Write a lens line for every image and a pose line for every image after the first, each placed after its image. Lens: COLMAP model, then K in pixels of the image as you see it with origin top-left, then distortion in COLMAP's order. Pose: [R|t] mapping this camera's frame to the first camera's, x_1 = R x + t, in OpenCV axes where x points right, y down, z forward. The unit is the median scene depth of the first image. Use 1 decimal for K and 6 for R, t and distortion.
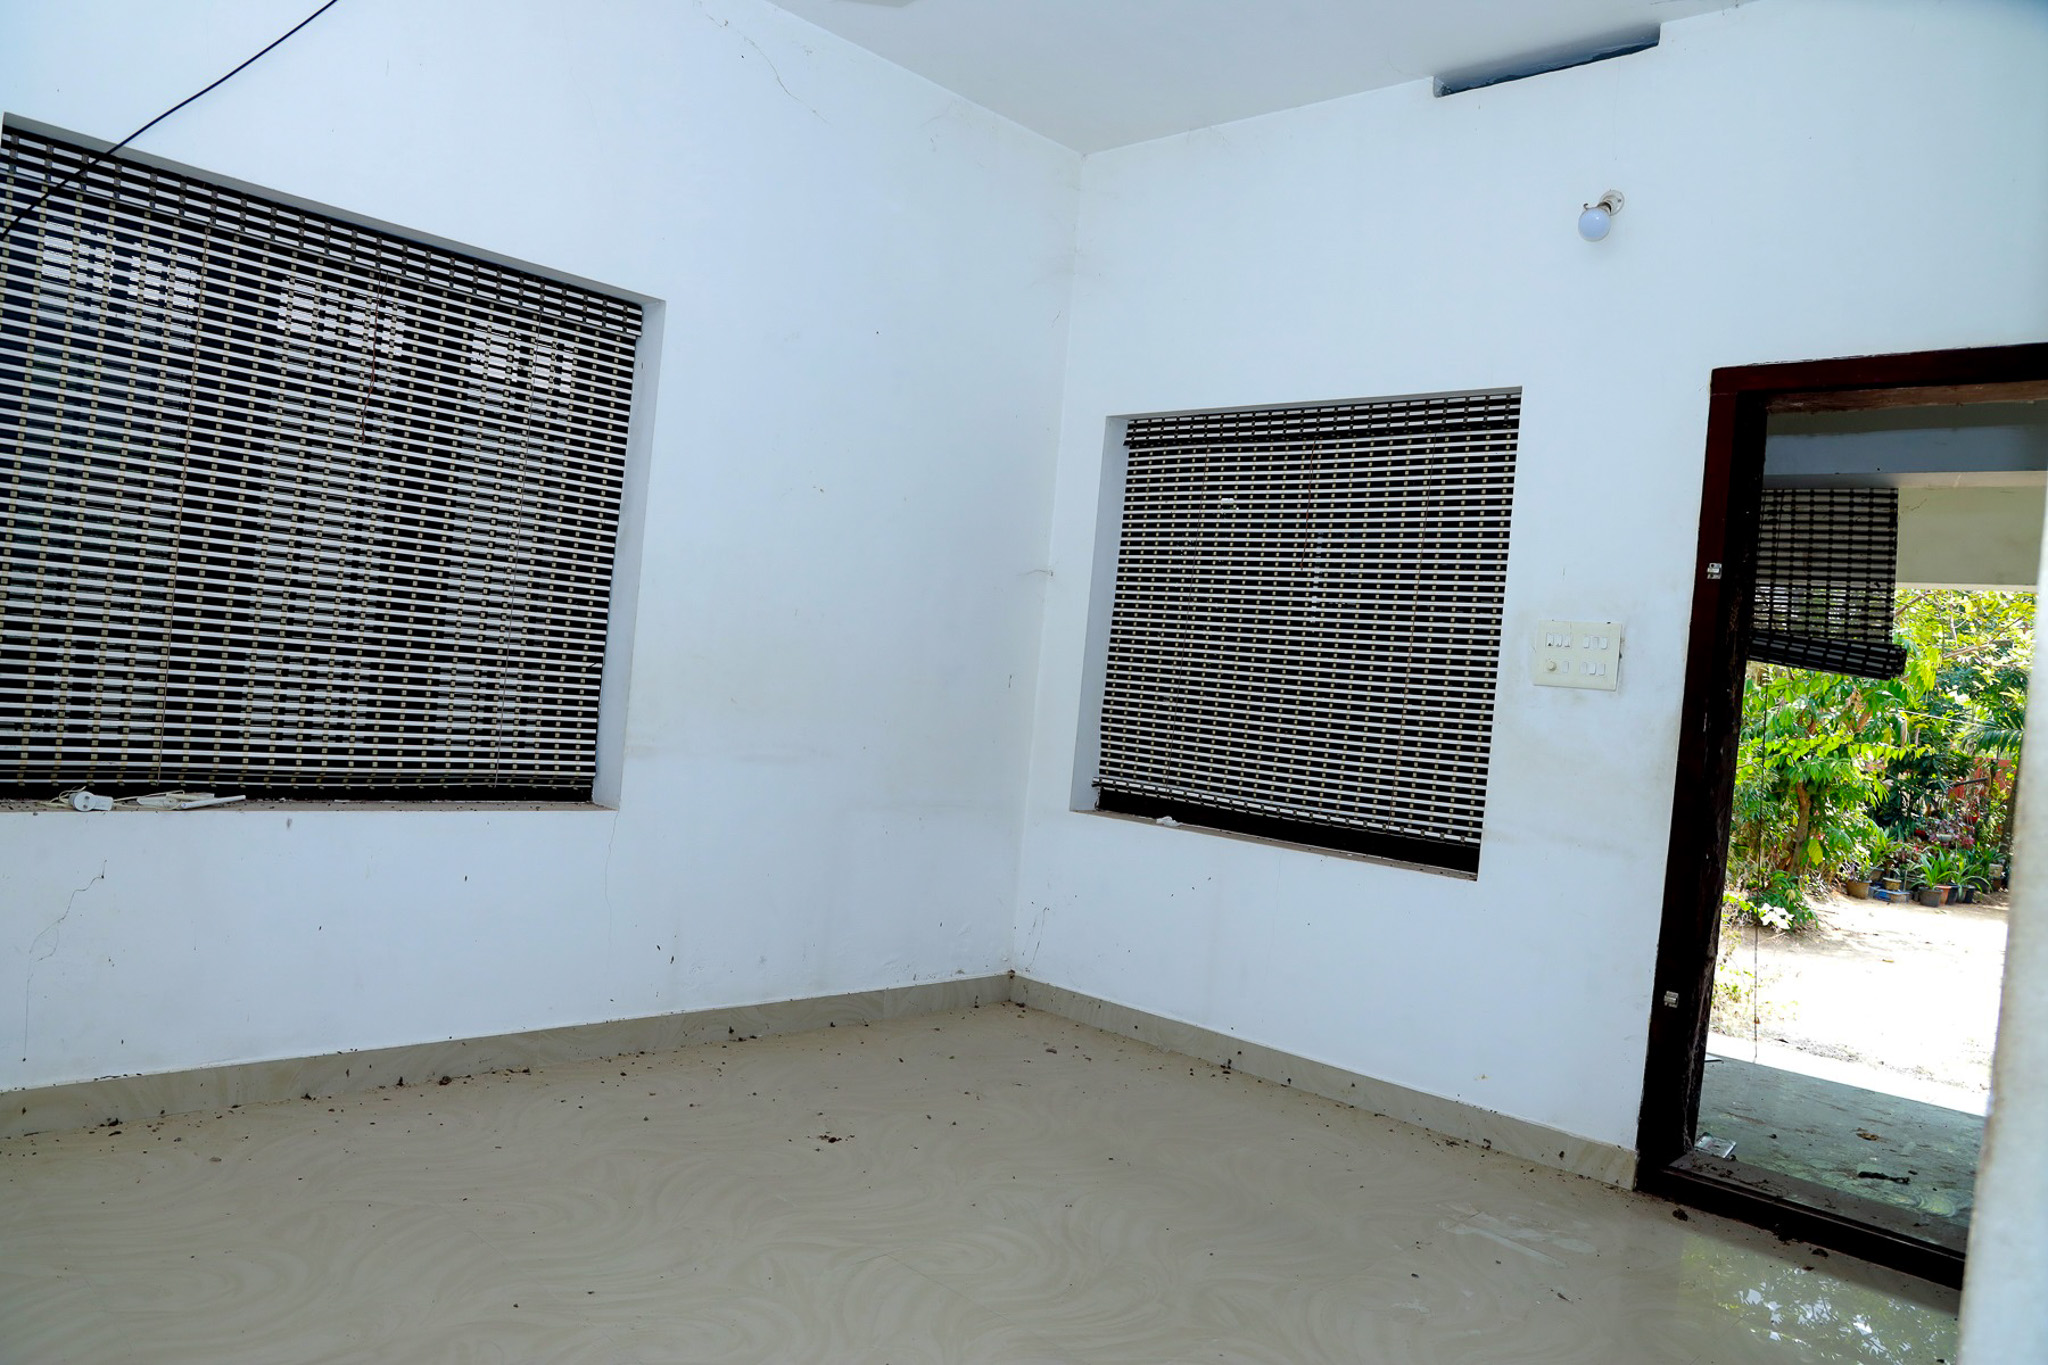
lens RADIAL K [[1412.7, 0, 1038.5], [0, 1412.7, 682.9], [0, 0, 1]] dist [-0.091679, 0.067936]
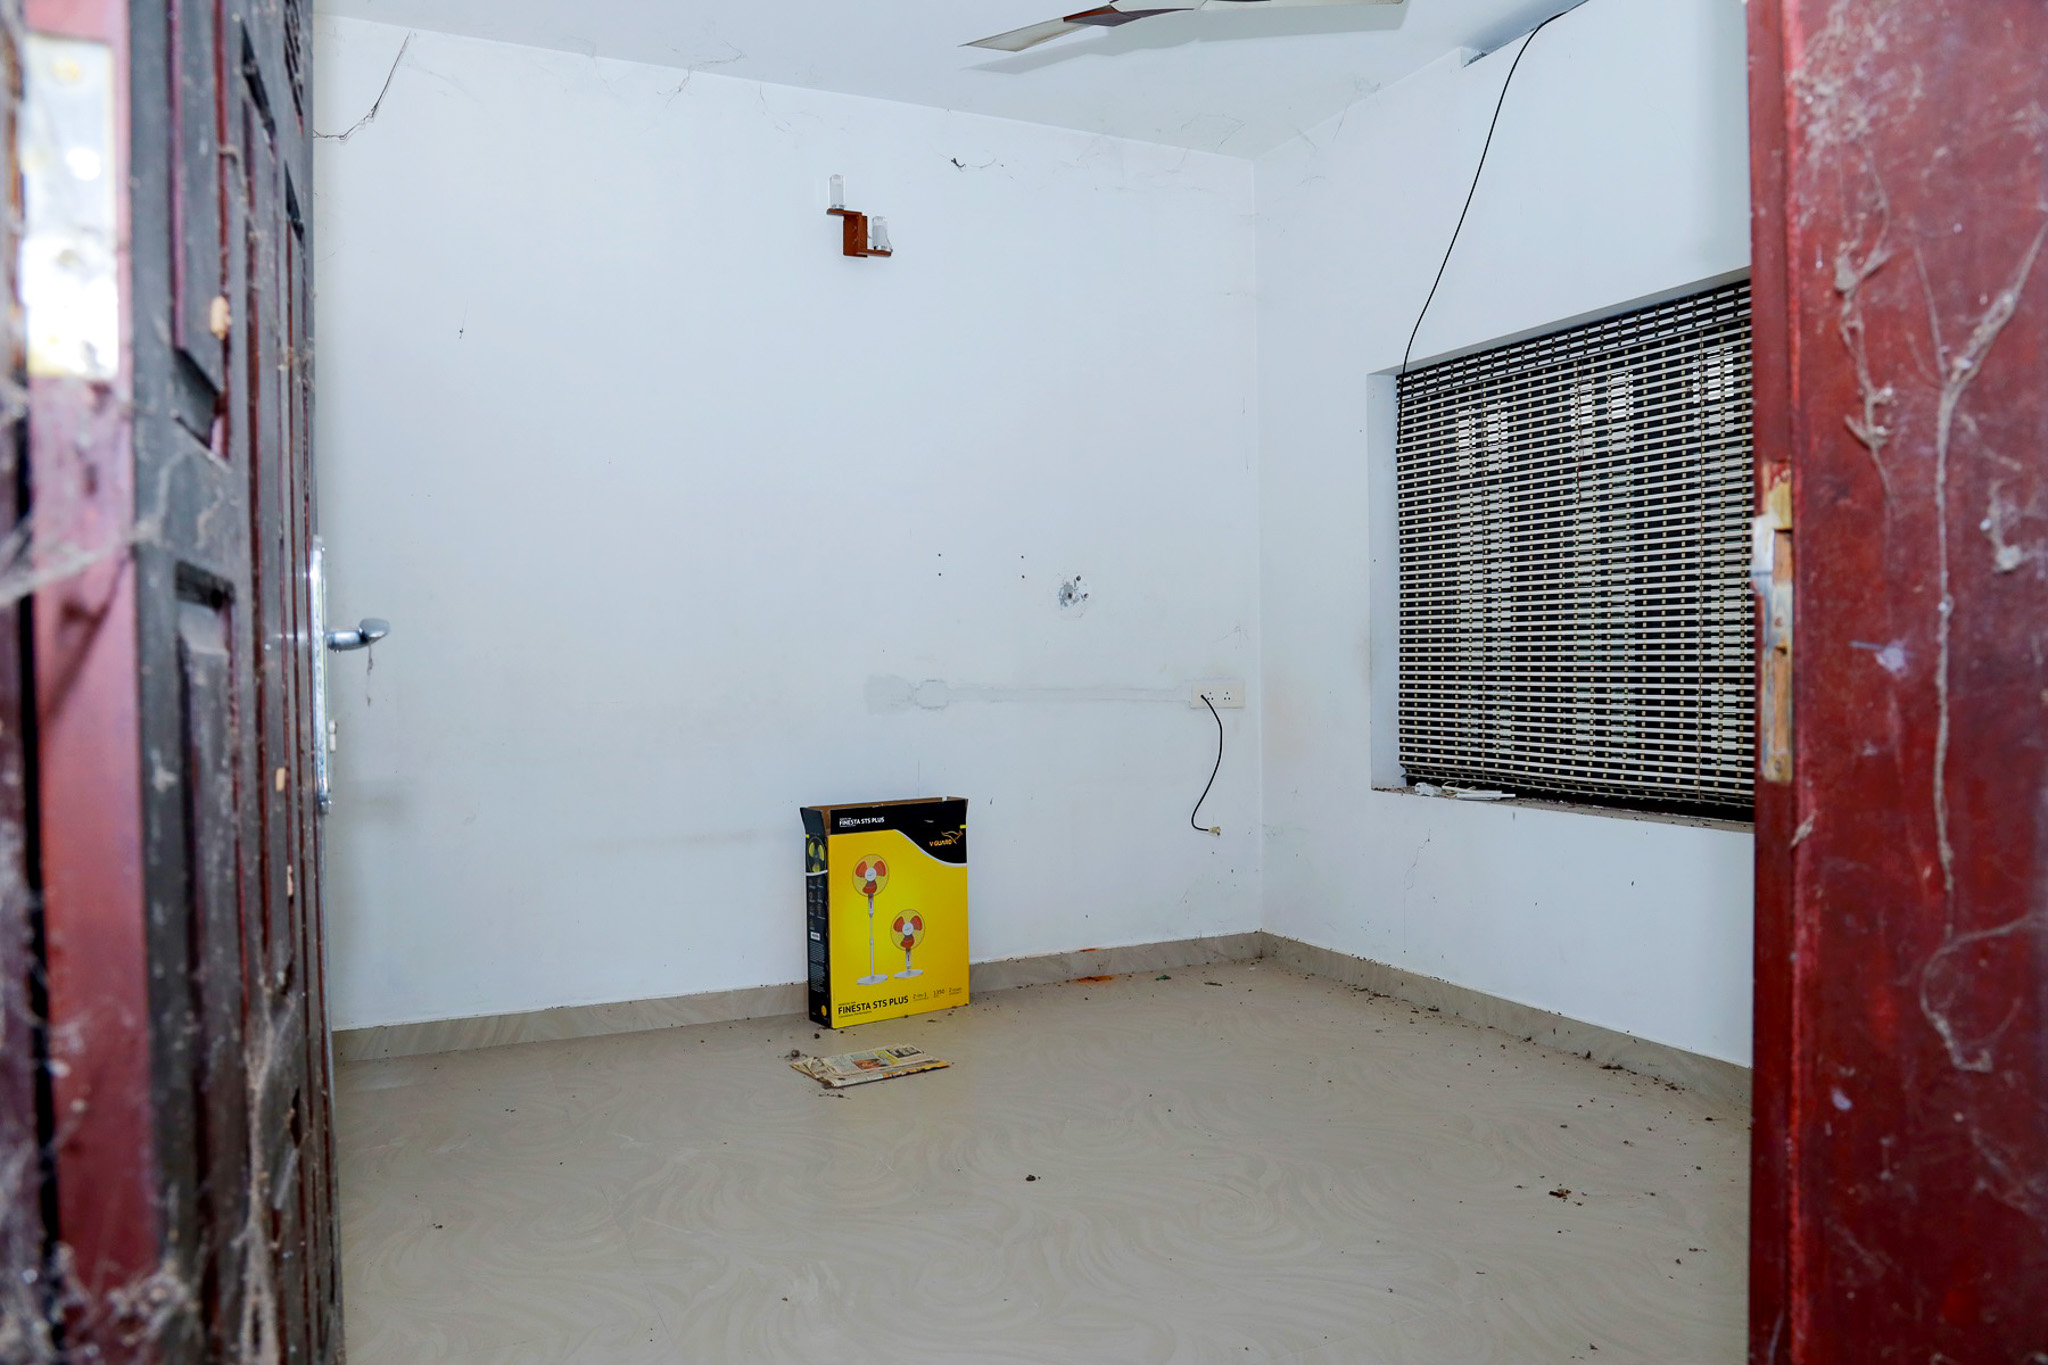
lens RADIAL K [[1440.8, 0, 996.8], [0, 1440.8, 686.9], [0, 0, 1]] dist [-0.092586, 0.057847]
pose [[-0.379055, -0.065121, -0.923080, 0.858491], [-0.022369, 0.997874, -0.061212, 0.073592], [0.925104, -0.002554, -0.379706, 1.052019]]
